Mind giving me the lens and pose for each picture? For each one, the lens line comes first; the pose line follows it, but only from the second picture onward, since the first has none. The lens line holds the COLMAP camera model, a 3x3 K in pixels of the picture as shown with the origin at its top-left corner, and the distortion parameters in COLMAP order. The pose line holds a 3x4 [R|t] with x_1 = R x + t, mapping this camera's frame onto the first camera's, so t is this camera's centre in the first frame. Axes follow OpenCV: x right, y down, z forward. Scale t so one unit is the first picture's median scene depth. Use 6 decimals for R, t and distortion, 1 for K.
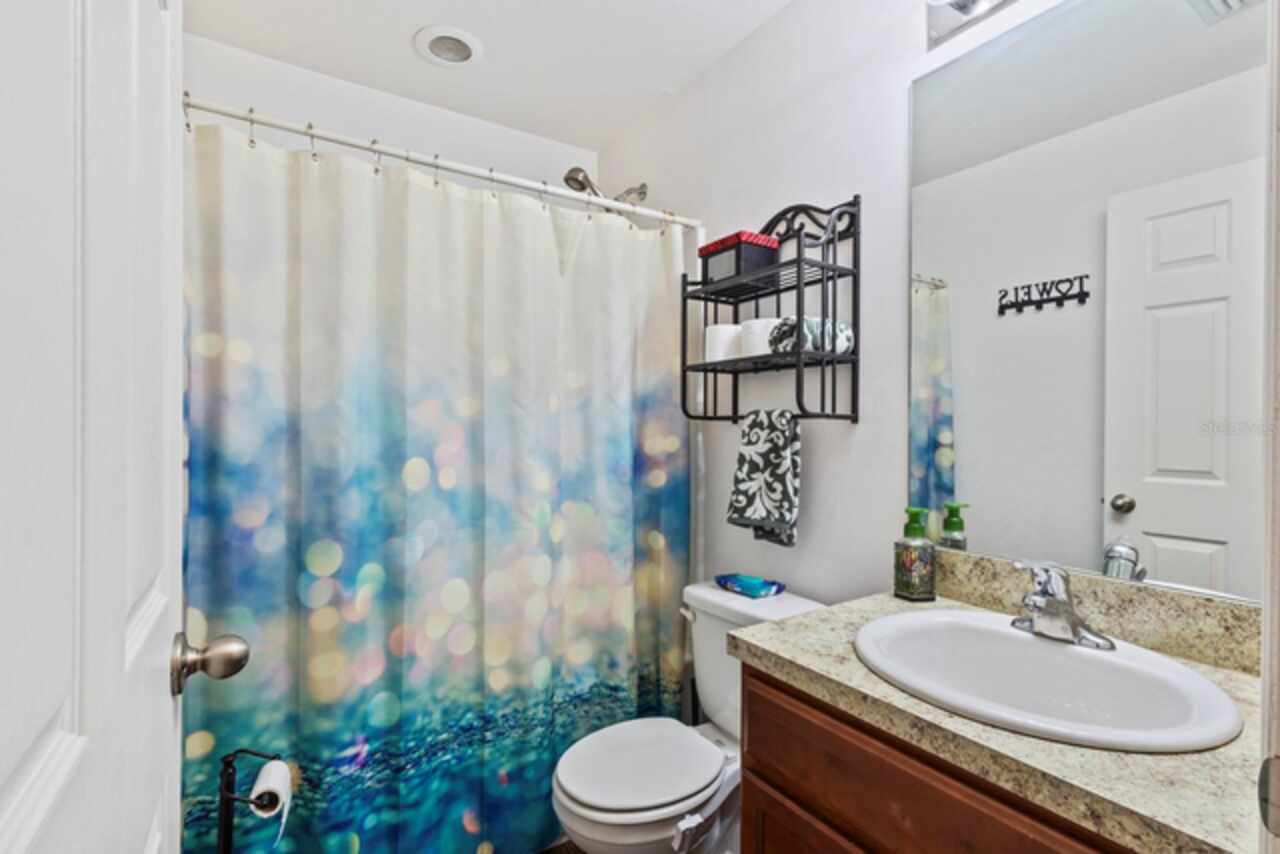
lens RADIAL K [[594.8, 0, 631.7], [0, 594.8, 418.1], [0, 0, 1]] dist [0.001199, 0.001381]
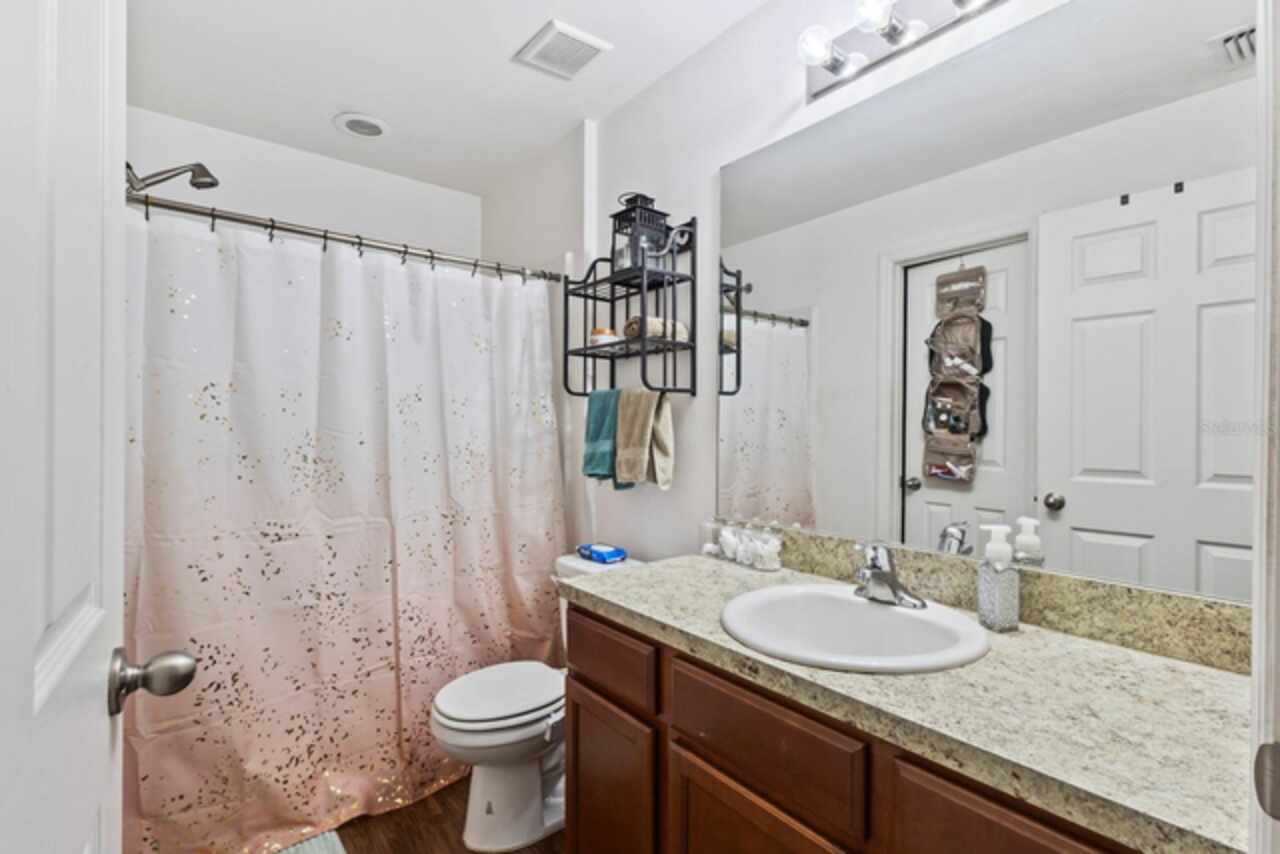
lens RADIAL K [[594.8, 0, 650.1], [0, 594.8, 439.1], [0, 0, 1]] dist [0.001199, 0.001381]
pose [[0.996179, -0.006084, 0.087124, 0.115357], [0.003948, 0.999688, 0.024666, -0.000794], [-0.087247, -0.024227, 0.995892, -0.177595]]
